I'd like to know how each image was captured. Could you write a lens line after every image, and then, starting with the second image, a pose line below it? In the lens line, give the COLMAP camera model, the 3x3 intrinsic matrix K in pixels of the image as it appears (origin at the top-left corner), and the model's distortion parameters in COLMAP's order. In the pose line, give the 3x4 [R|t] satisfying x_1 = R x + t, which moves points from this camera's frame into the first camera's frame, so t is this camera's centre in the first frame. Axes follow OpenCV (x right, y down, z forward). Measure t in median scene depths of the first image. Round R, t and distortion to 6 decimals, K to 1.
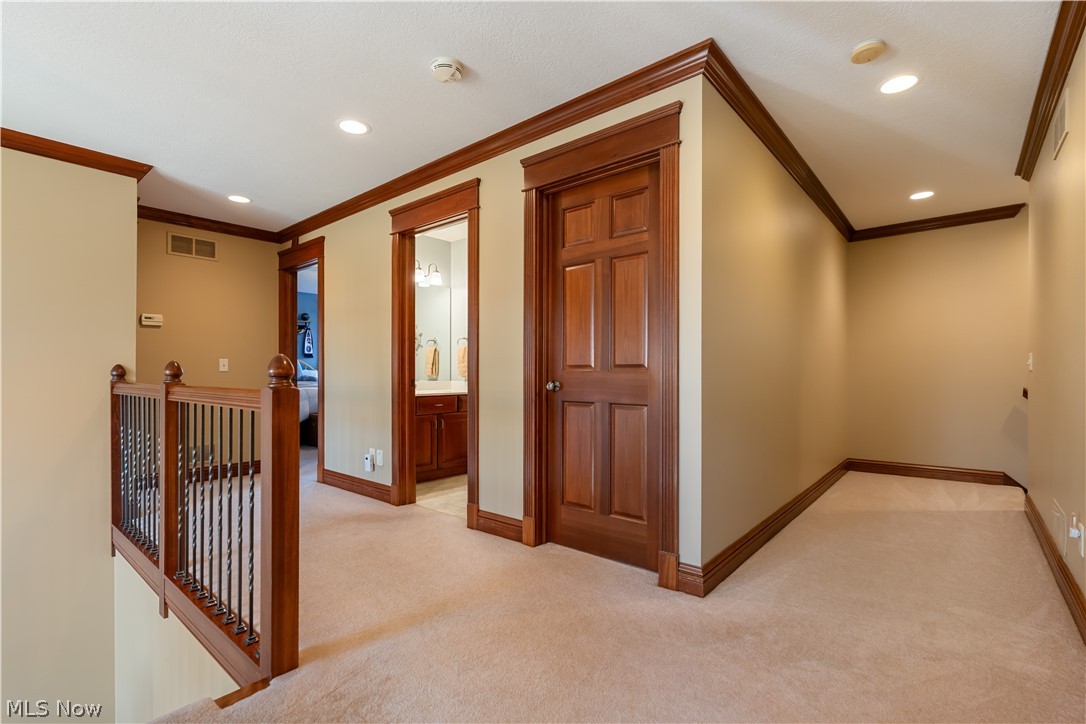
lens RADIAL K [[486.7, 0, 541.0], [0, 486.7, 368.3], [0, 0, 1]] dist [-0.002147, 0.002078]
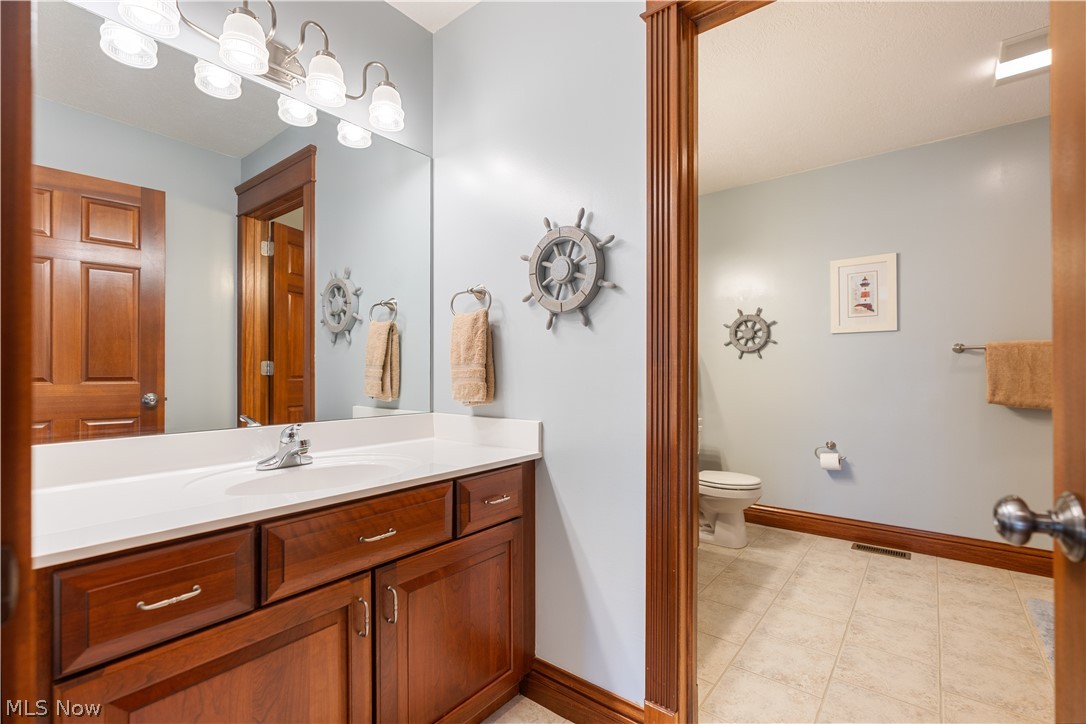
lens RADIAL K [[486.7, 0, 543.2], [0, 486.7, 367.6], [0, 0, 1]] dist [-0.002147, 0.002078]
pose [[0.999537, 0.003544, 0.030209, -0.110870], [-0.003589, 0.999993, 0.001453, -0.008610], [-0.030204, -0.001561, 0.999543, 0.620015]]
